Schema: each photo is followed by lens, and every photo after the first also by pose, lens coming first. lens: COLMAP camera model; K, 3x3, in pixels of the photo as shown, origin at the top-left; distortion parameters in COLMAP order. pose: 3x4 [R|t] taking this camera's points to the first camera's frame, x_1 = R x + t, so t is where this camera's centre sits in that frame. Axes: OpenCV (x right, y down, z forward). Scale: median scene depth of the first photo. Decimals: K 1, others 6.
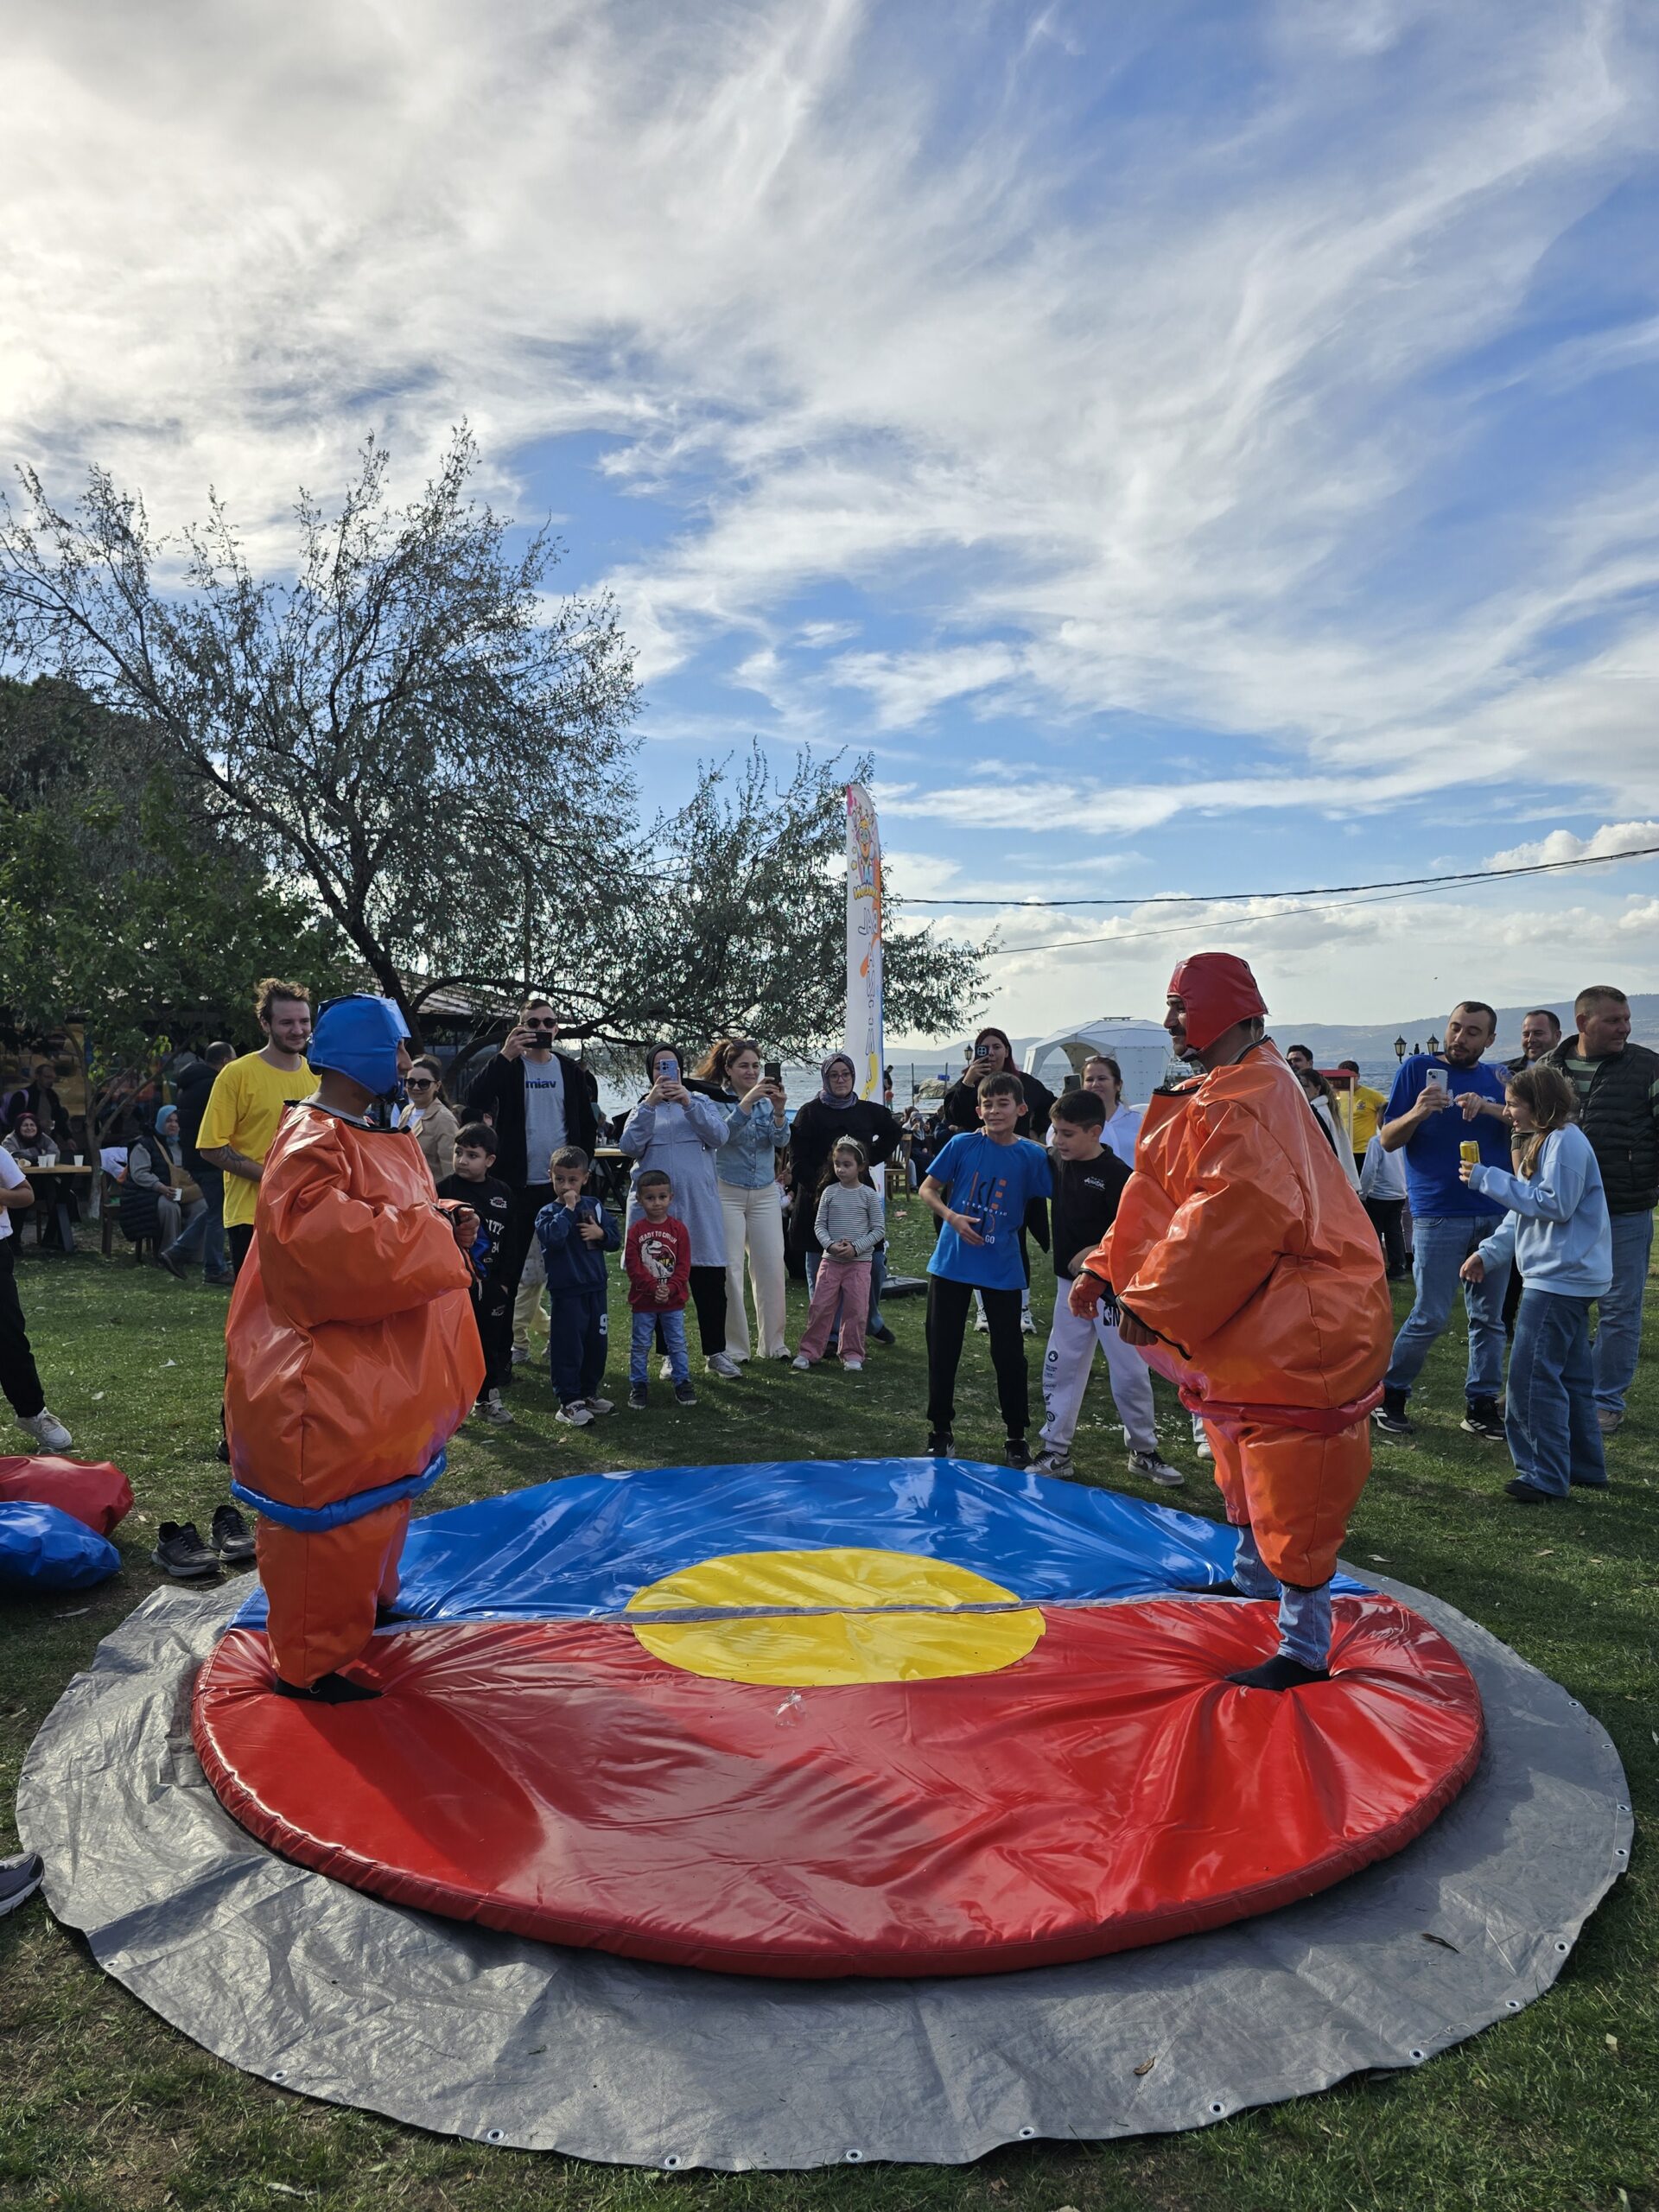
lens RADIAL K [[1505.0, 0, 830.4], [0, 1505.0, 1112.2], [0, 0, 1]] dist [0.000633, -0.000390]
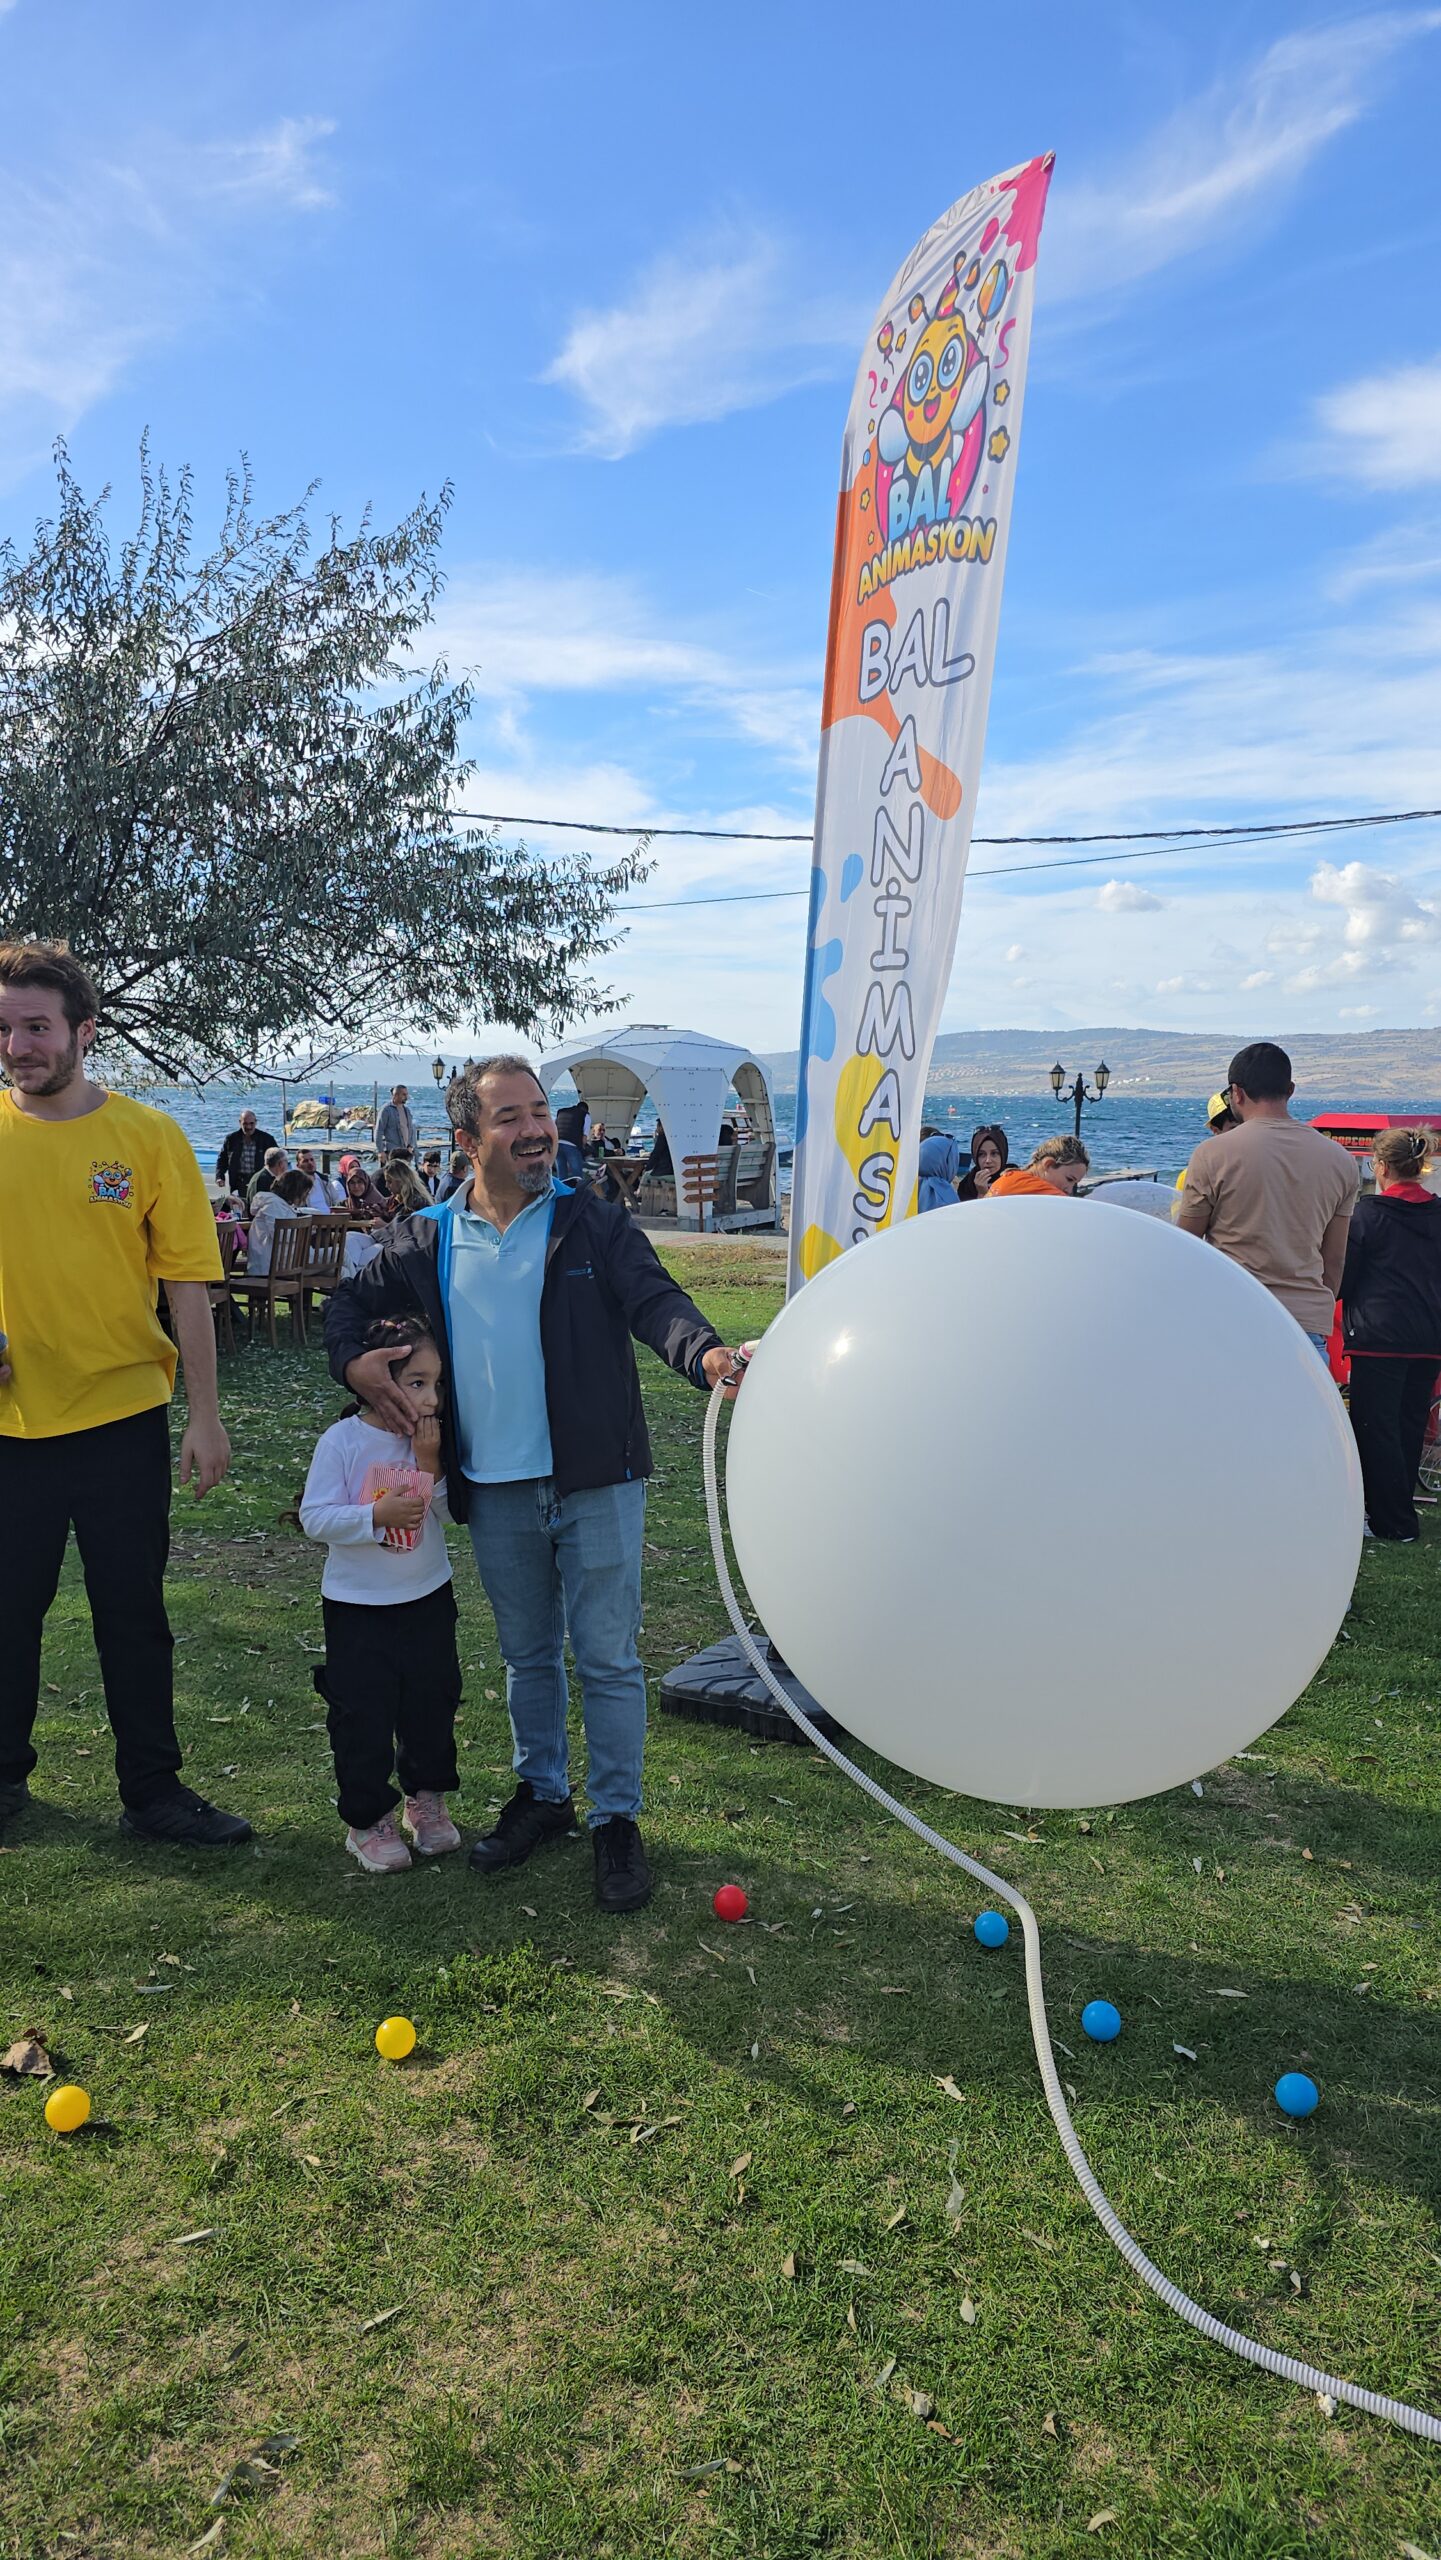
lens RADIAL K [[1684.4, 0, 710.7], [0, 1684.4, 1280.7], [0, 0, 1]] dist [0.006678, -0.005466]
pose [[0.954309, -0.009656, 0.298667, -0.051083], [-0.014881, 0.996702, 0.079774, -0.011206], [-0.298452, -0.080574, 0.951017, 0.391284]]
